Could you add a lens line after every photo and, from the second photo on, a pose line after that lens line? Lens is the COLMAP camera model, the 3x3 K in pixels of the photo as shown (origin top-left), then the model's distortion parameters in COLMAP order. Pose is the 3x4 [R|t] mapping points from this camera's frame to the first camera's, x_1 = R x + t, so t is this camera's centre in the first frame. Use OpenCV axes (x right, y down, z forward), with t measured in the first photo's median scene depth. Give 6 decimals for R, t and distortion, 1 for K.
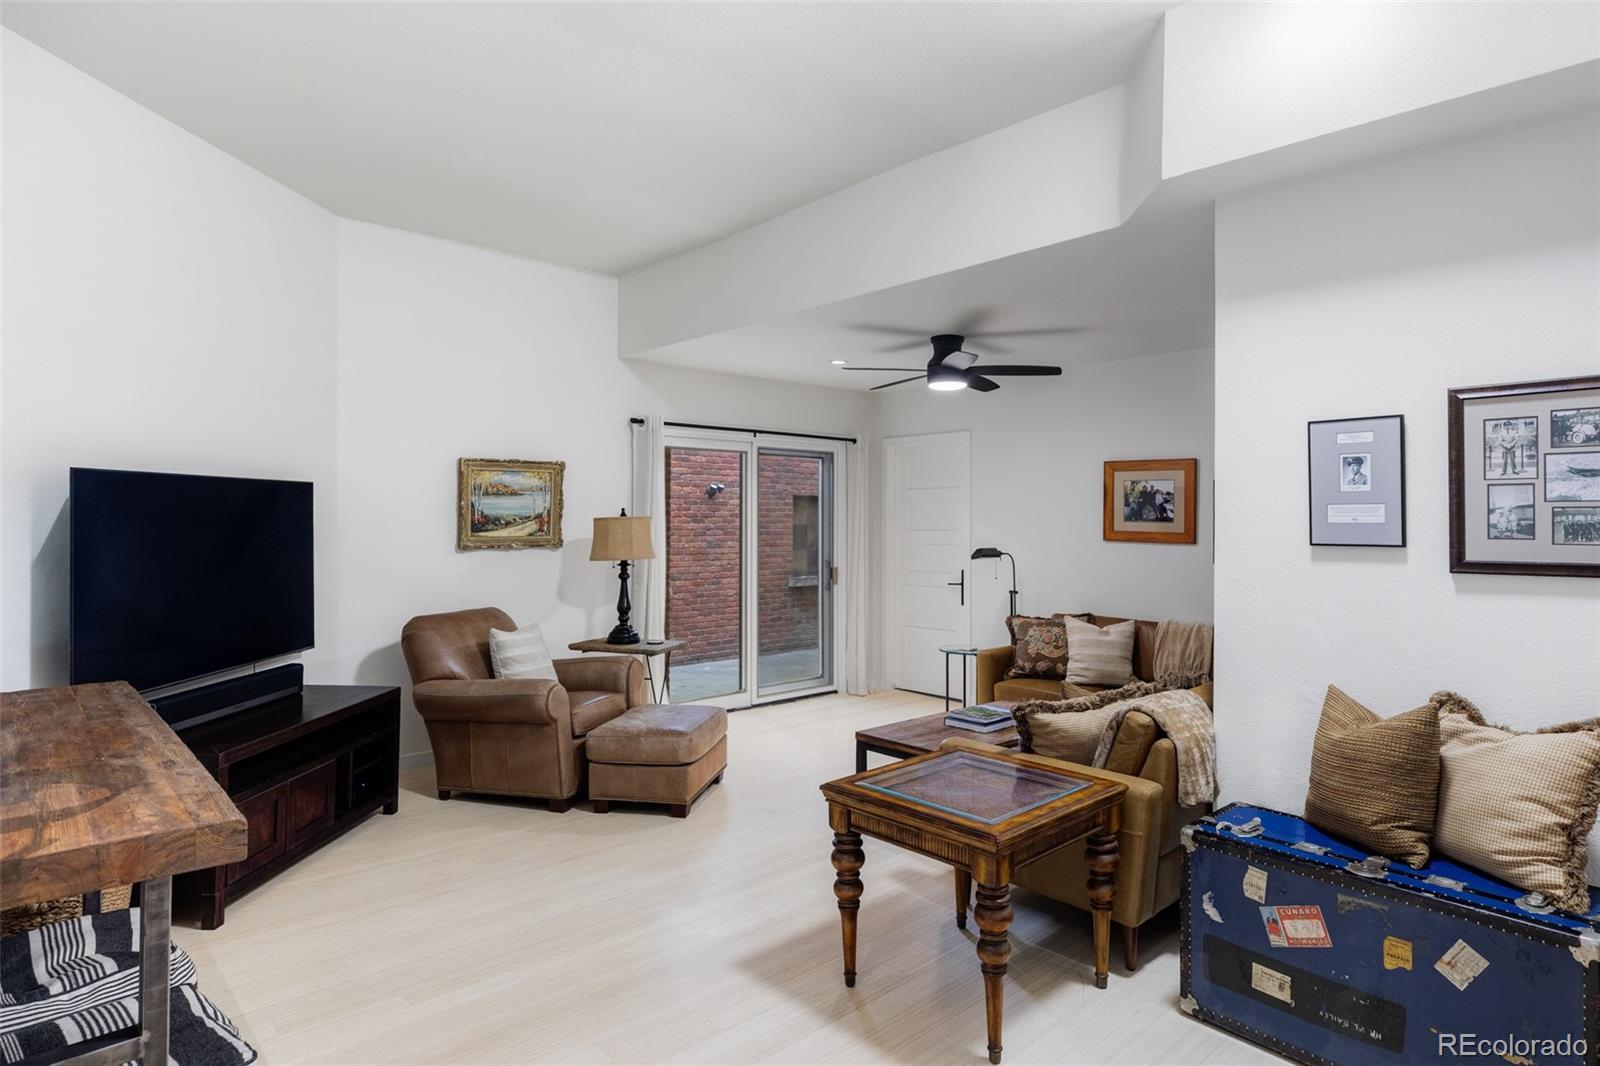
lens RADIAL K [[884.5, 0, 803.1], [0, 884.5, 526.3], [0, 0, 1]] dist [-0.003023, -0.000683]
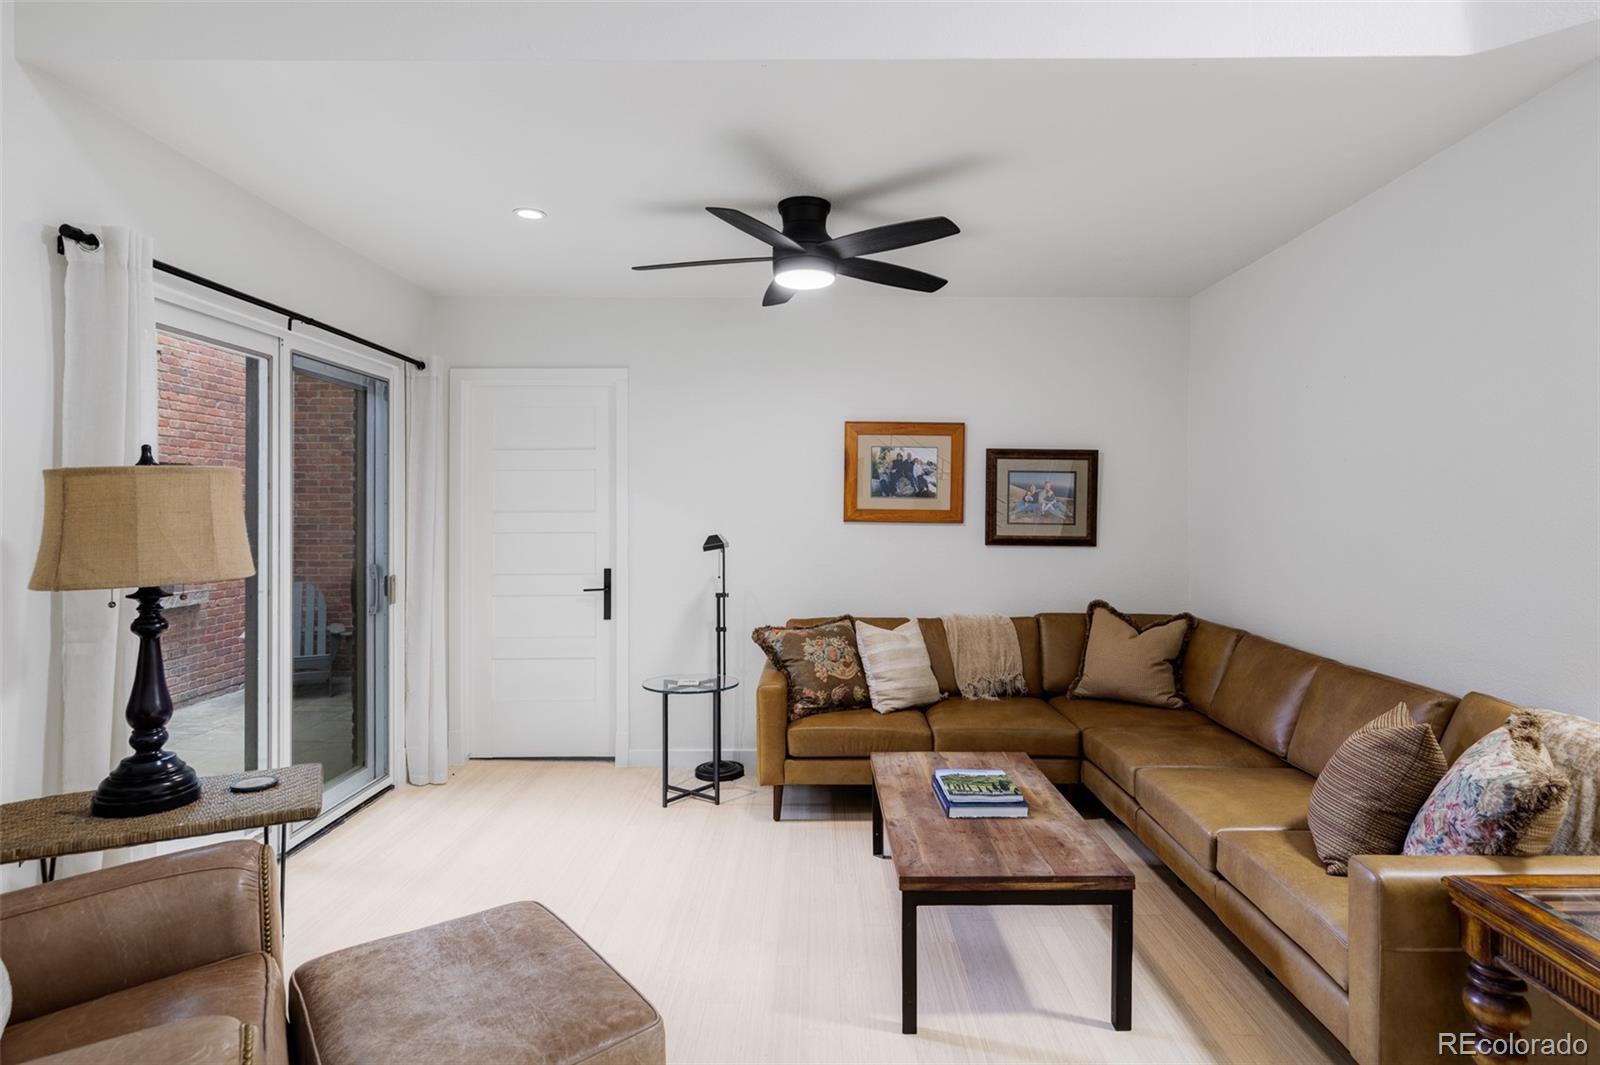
lens RADIAL K [[884.5, 0, 800.5], [0, 884.5, 508.2], [0, 0, 1]] dist [-0.003023, -0.000683]
pose [[0.663359, 0.001896, 0.748299, -0.292955], [0.006970, 0.999938, -0.008713, 0.011495], [-0.748269, 0.010995, 0.663305, 0.531421]]
